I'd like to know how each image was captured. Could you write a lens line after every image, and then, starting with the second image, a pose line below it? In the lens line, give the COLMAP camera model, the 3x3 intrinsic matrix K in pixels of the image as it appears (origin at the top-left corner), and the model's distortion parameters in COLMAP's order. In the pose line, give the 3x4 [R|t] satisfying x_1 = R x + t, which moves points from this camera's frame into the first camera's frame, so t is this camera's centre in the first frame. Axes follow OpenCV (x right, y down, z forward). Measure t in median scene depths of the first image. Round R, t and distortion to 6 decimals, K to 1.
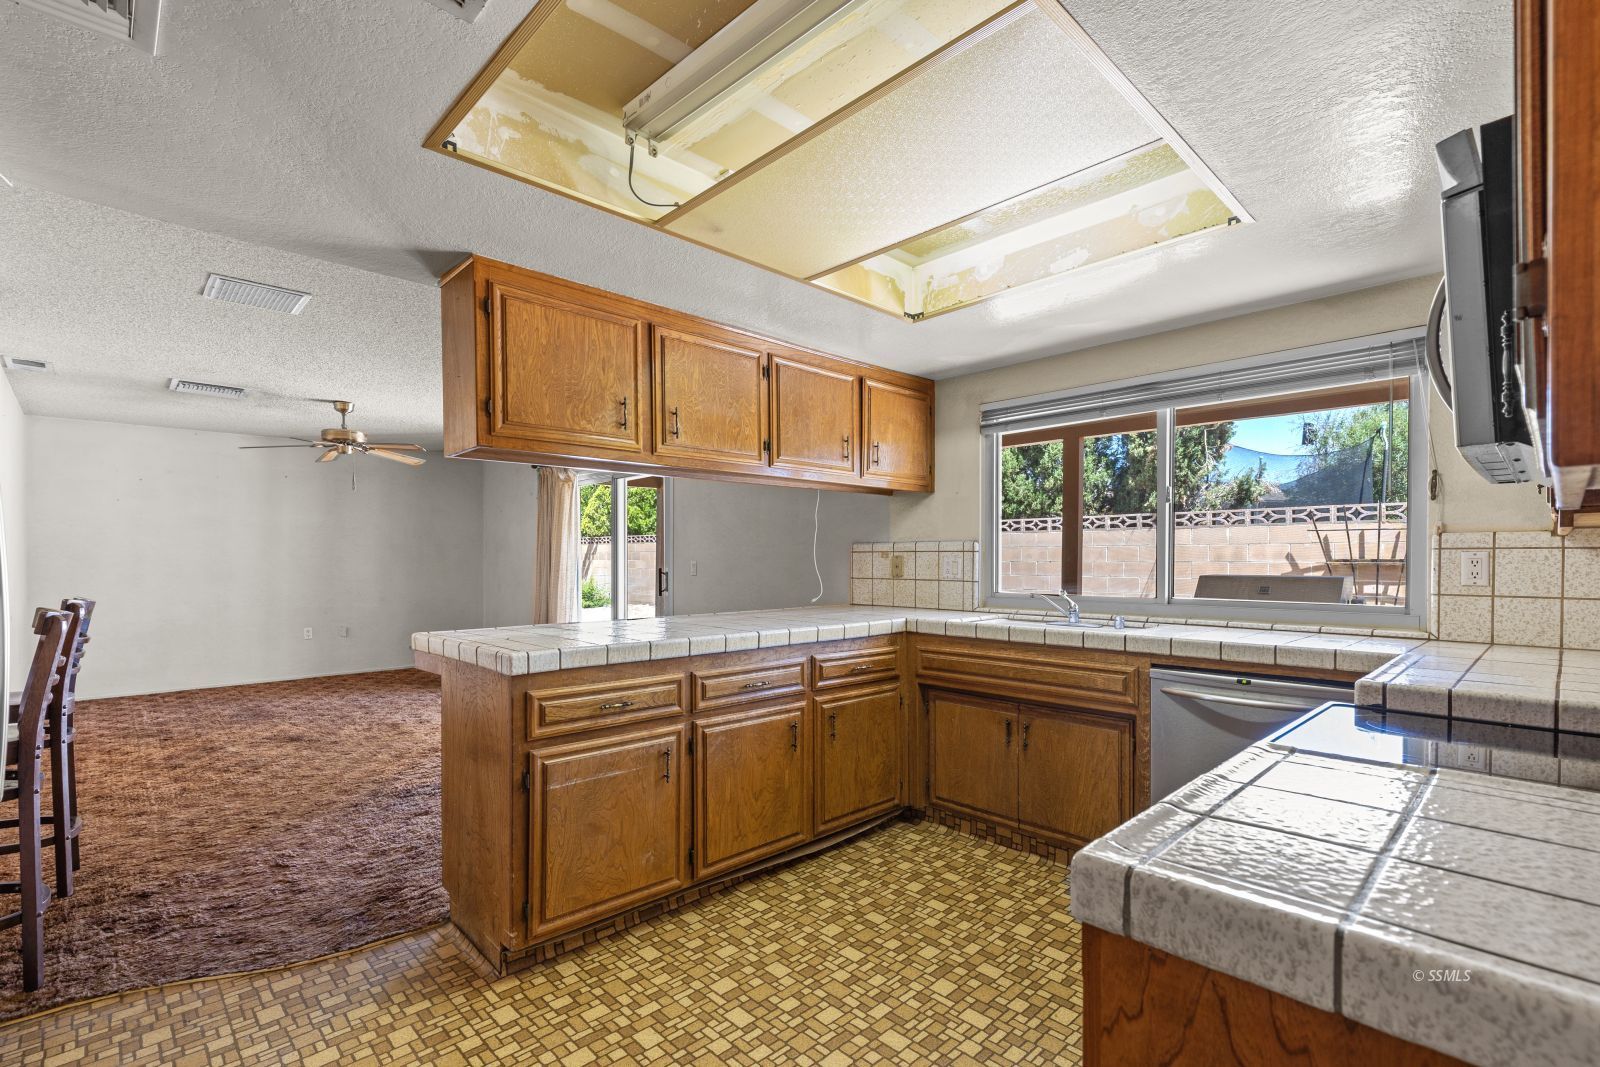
lens RADIAL K [[733.8, 0, 812.1], [0, 733.8, 562.6], [0, 0, 1]] dist [0.000828, 0.000037]
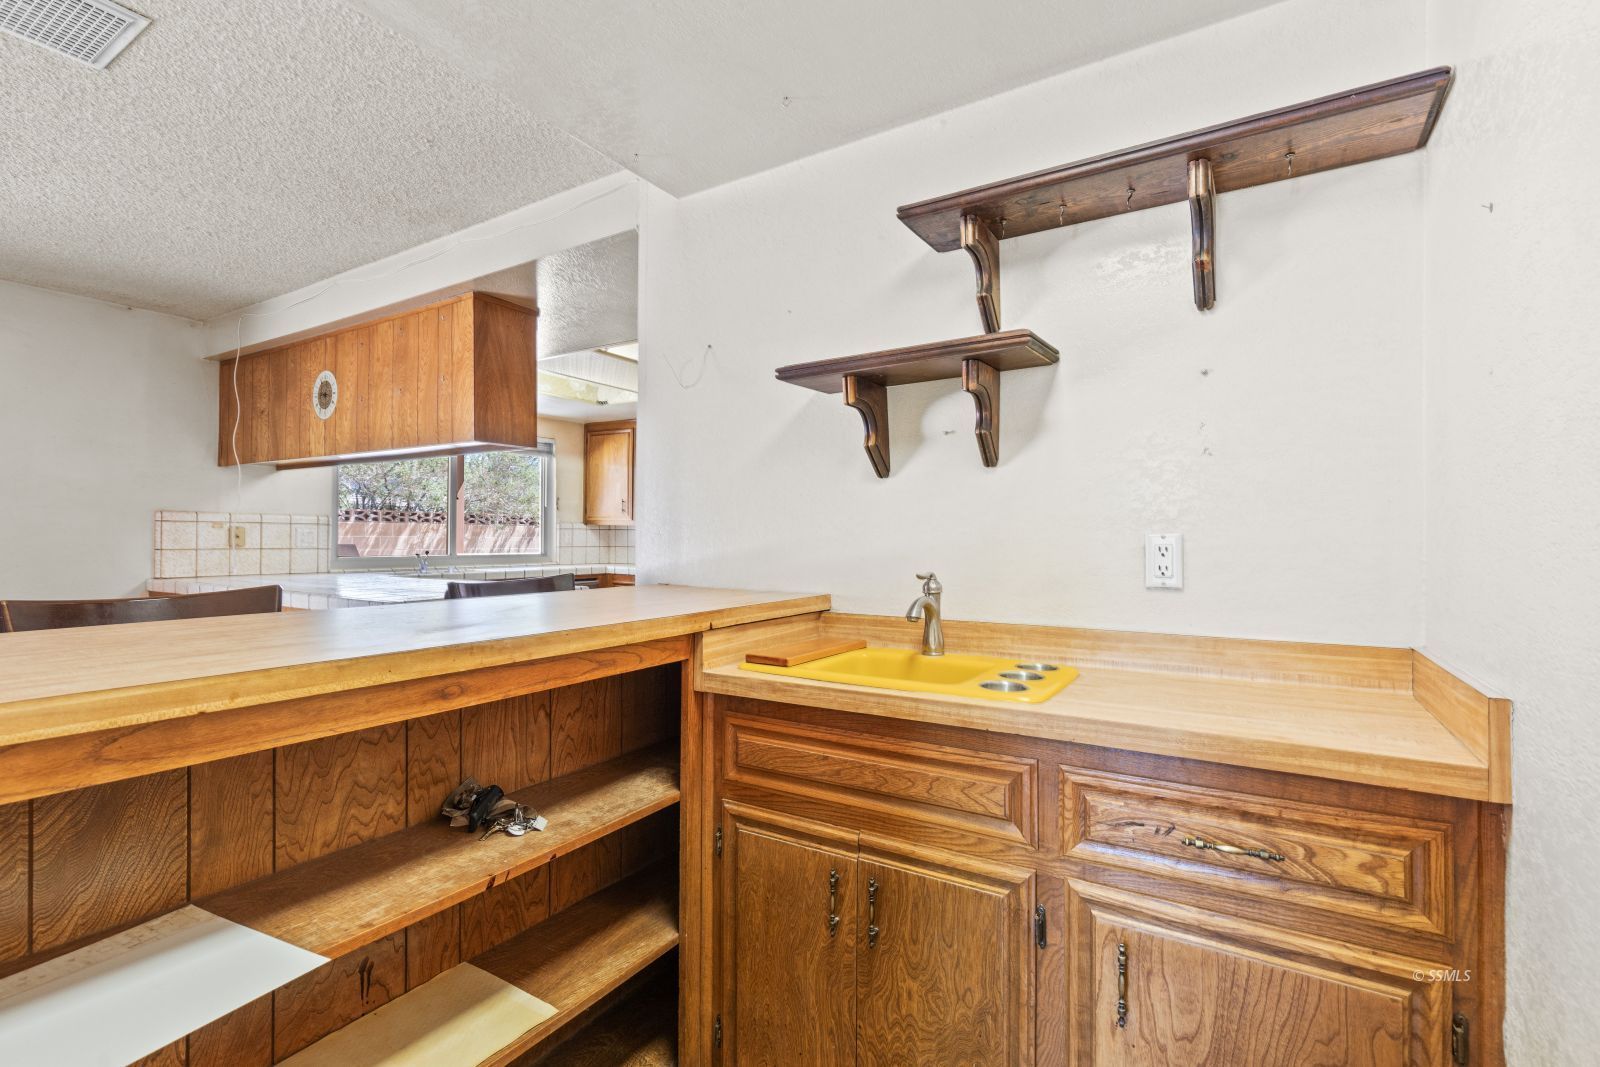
lens RADIAL K [[733.8, 0, 799.8], [0, 733.8, 534.7], [0, 0, 1]] dist [0.000828, 0.000037]
pose [[-0.234195, 0.004103, 0.972181, -1.092629], [0.005457, 0.999981, -0.002906, 0.010048], [-0.972174, 0.004625, -0.234213, 0.473587]]
